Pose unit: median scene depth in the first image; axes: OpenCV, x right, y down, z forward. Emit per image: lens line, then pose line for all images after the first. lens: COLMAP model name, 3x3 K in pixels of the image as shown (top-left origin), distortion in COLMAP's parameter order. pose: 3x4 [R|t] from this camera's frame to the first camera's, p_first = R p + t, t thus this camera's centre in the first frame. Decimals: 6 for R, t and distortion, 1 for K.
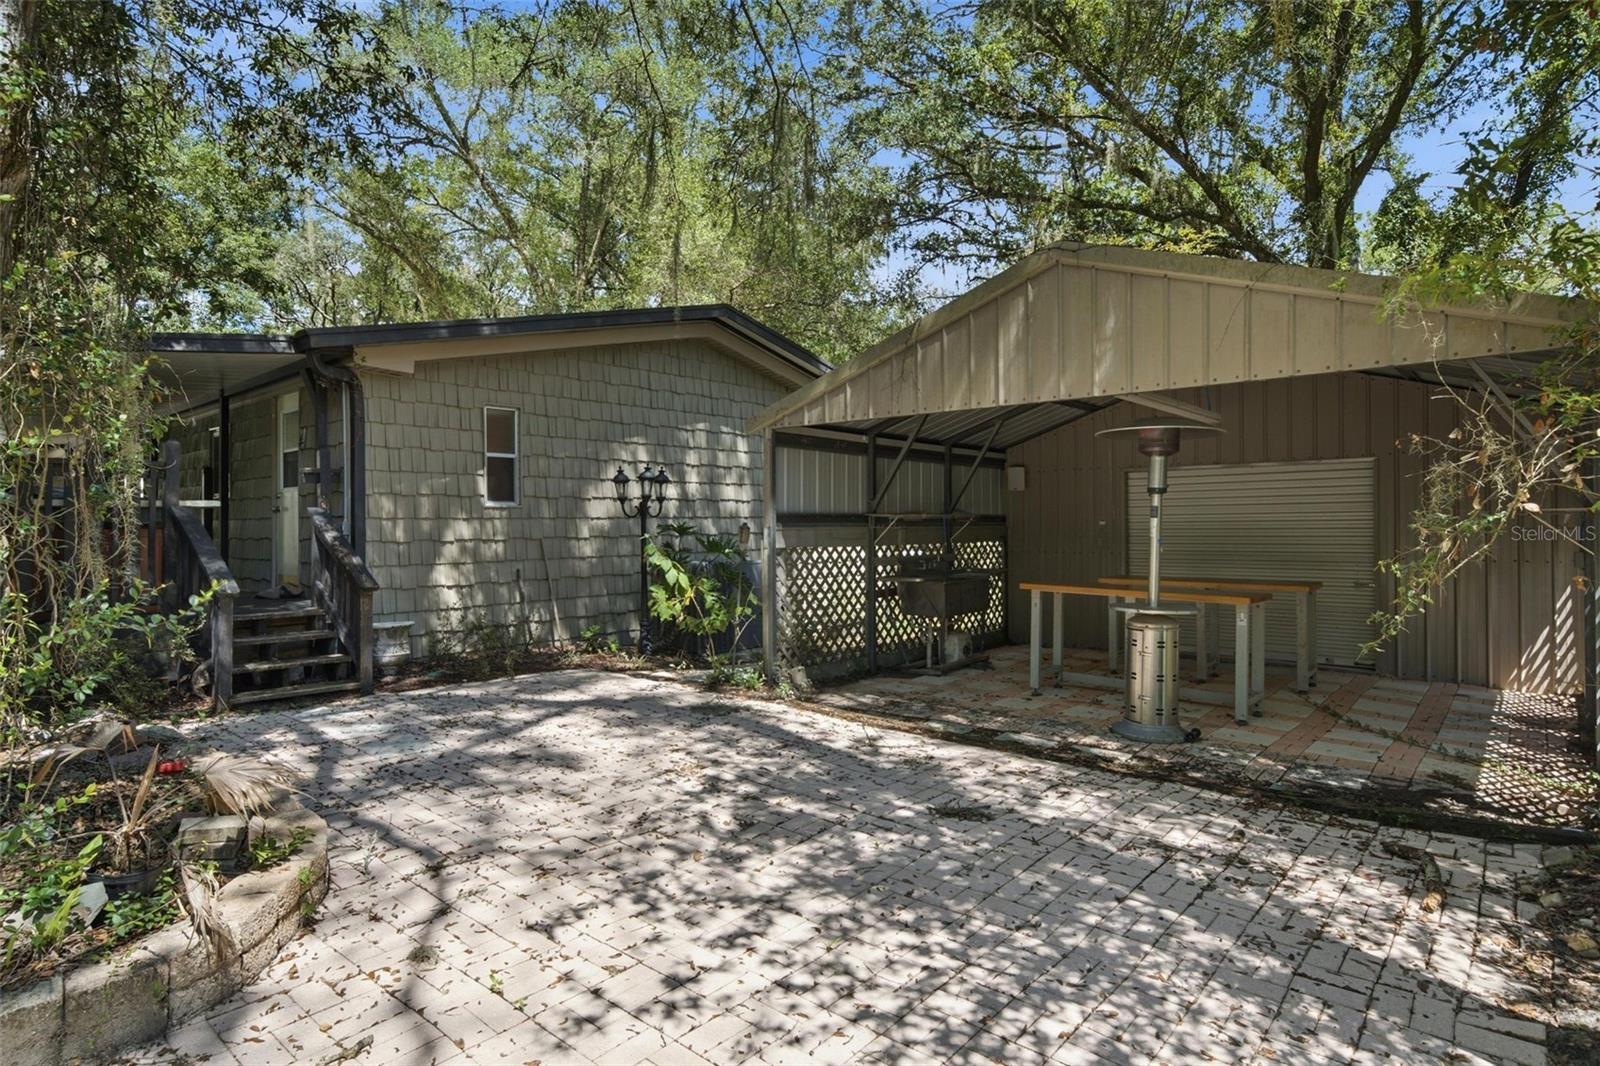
lens RADIAL K [[844.7, 0, 810.0], [0, 844.7, 538.6], [0, 0, 1]] dist [-0.000976, 0.000900]
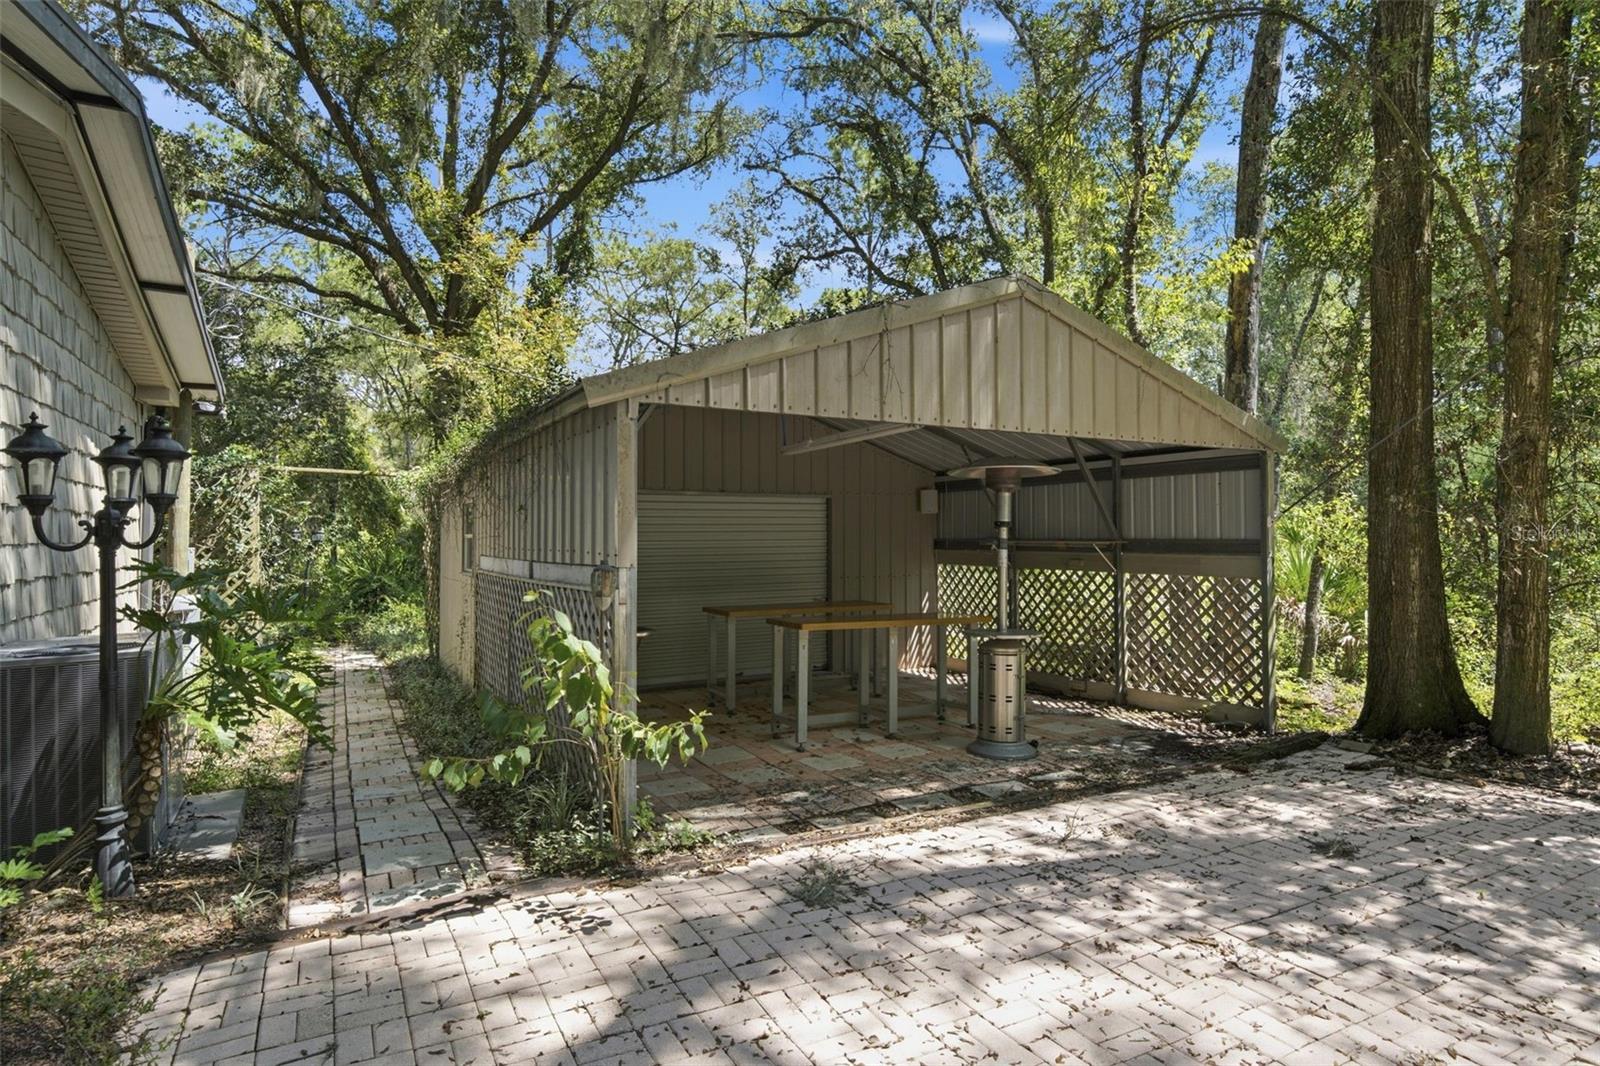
lens RADIAL K [[844.7, 0, 810.0], [0, 844.7, 538.6], [0, 0, 1]] dist [-0.000976, 0.000900]
pose [[0.358452, -0.001478, 0.933547, -0.936262], [0.010795, 0.999938, -0.002562, -0.052066], [-0.933486, 0.010996, 0.358446, 1.144850]]
